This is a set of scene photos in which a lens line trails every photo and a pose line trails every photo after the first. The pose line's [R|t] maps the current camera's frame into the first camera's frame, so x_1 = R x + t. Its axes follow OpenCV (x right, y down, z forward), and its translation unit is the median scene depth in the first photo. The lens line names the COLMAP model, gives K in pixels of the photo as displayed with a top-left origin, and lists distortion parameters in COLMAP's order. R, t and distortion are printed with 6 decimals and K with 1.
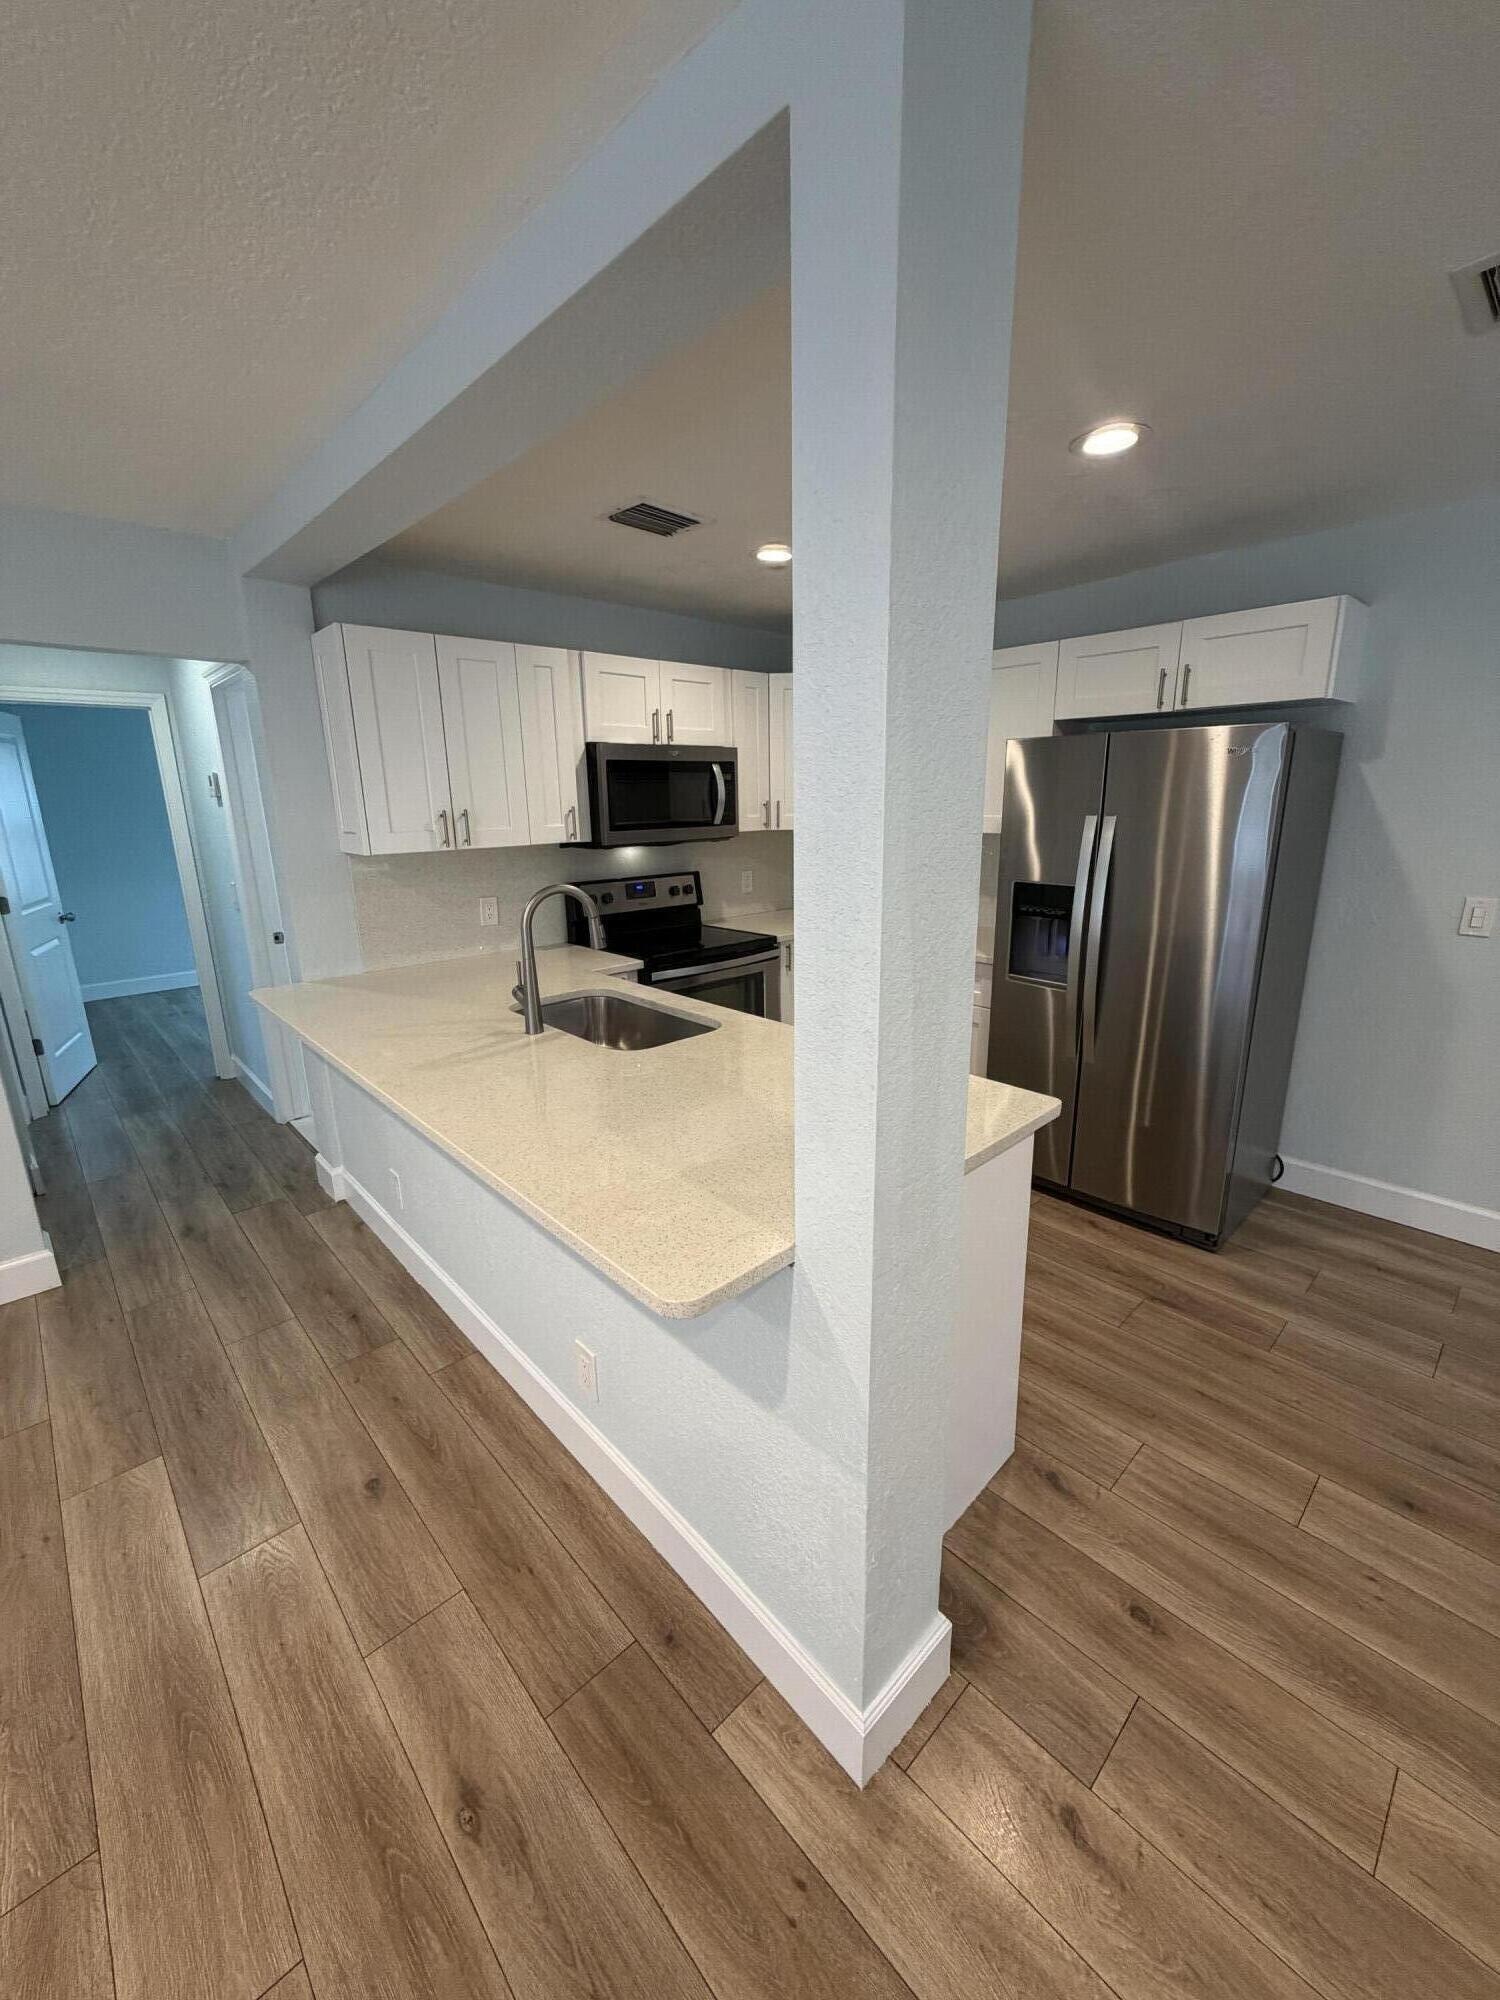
lens RADIAL K [[807.1, 0, 746.7], [0, 807.1, 997.6], [0, 0, 1]] dist [-0.004040, 0.001896]
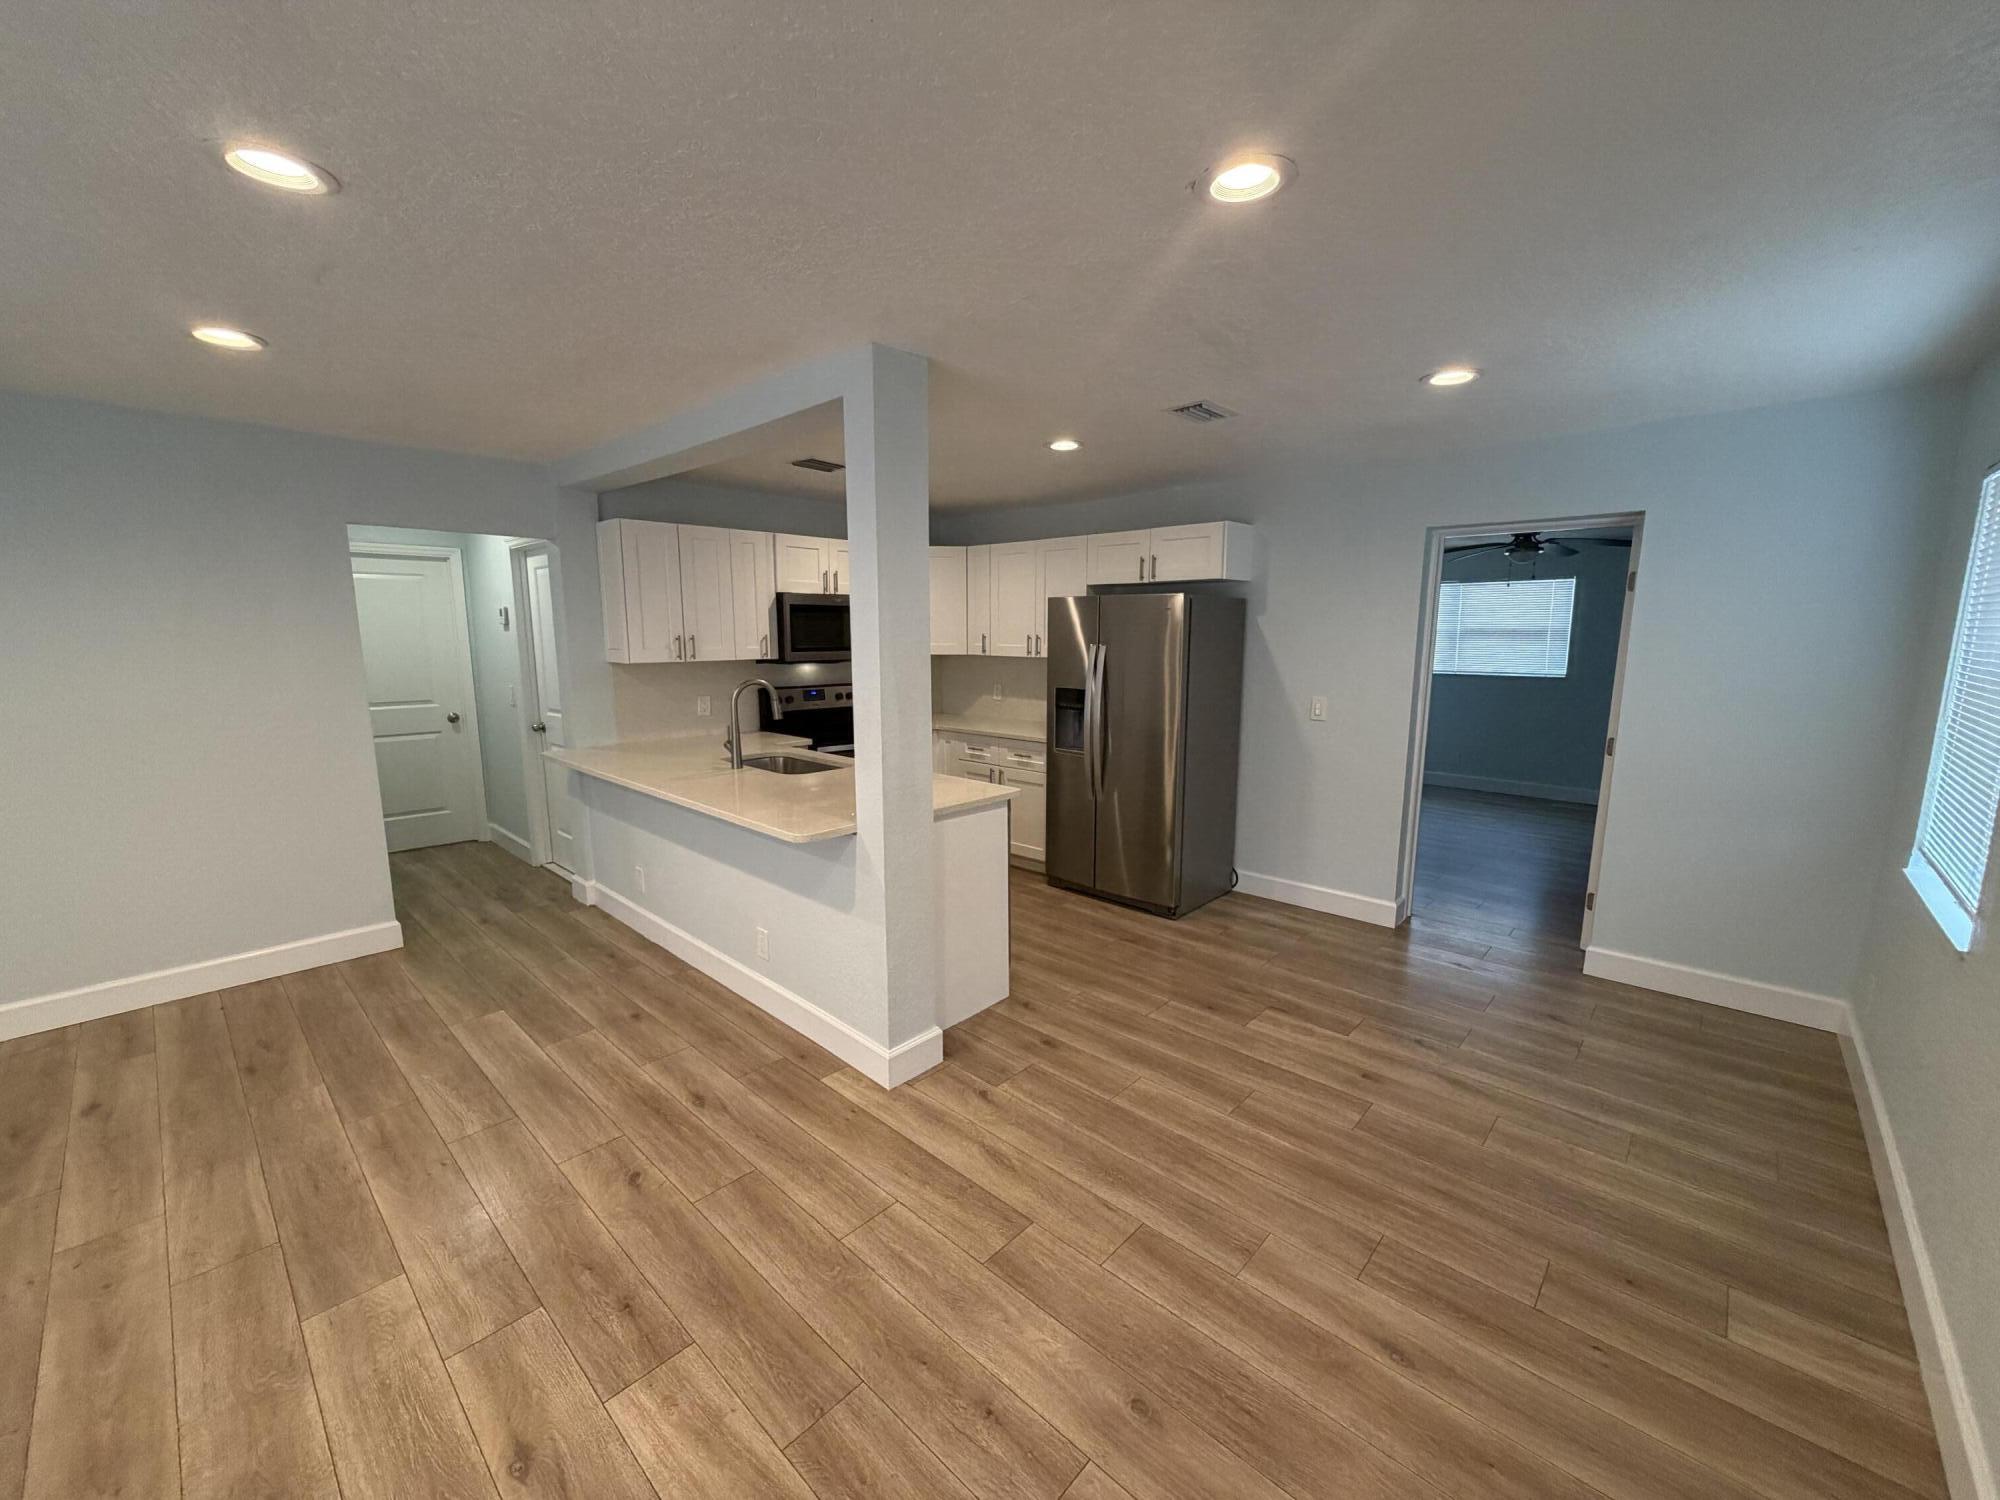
lens RADIAL K [[807.1, 0, 1007.0], [0, 807.1, 756.6], [0, 0, 1]] dist [-0.004040, 0.001896]
pose [[0.997112, 0.005677, 0.075727, 0.137422], [0.001323, 0.995752, -0.092065, 0.146545], [-0.075928, 0.091899, 0.992869, -0.577501]]
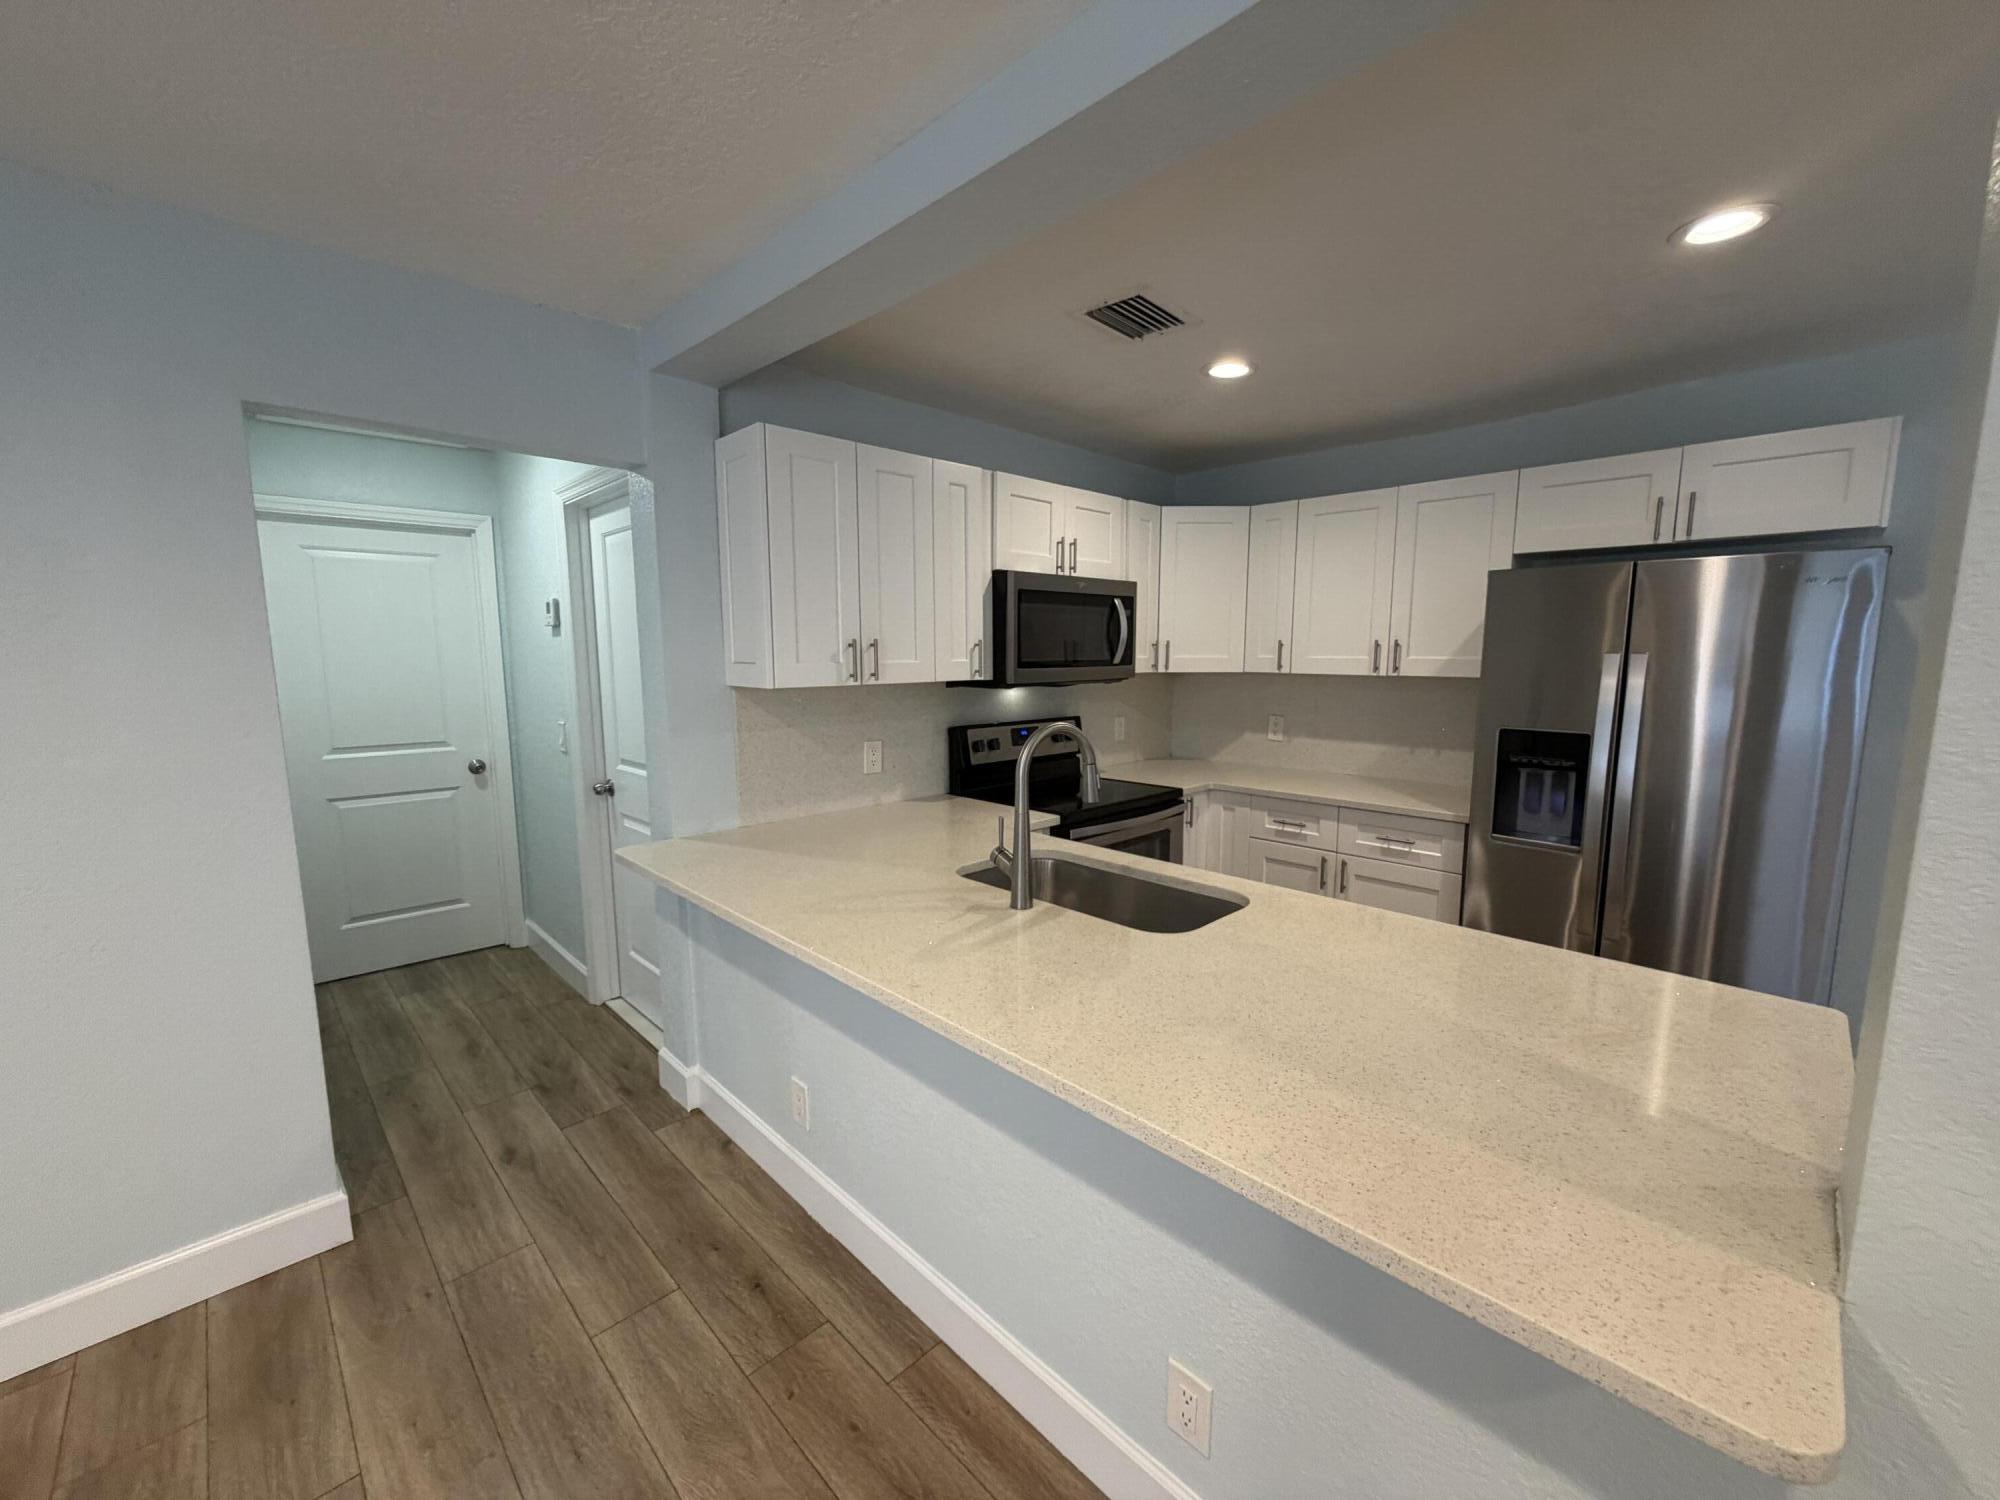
lens RADIAL K [[807.1, 0, 1003.9], [0, 807.1, 754.3], [0, 0, 1]] dist [-0.004040, 0.001896]
pose [[0.999412, 0.009778, 0.032874, -0.263685], [-0.005820, 0.992951, -0.118384, -0.009928], [-0.033800, 0.118123, 0.992424, 0.169570]]
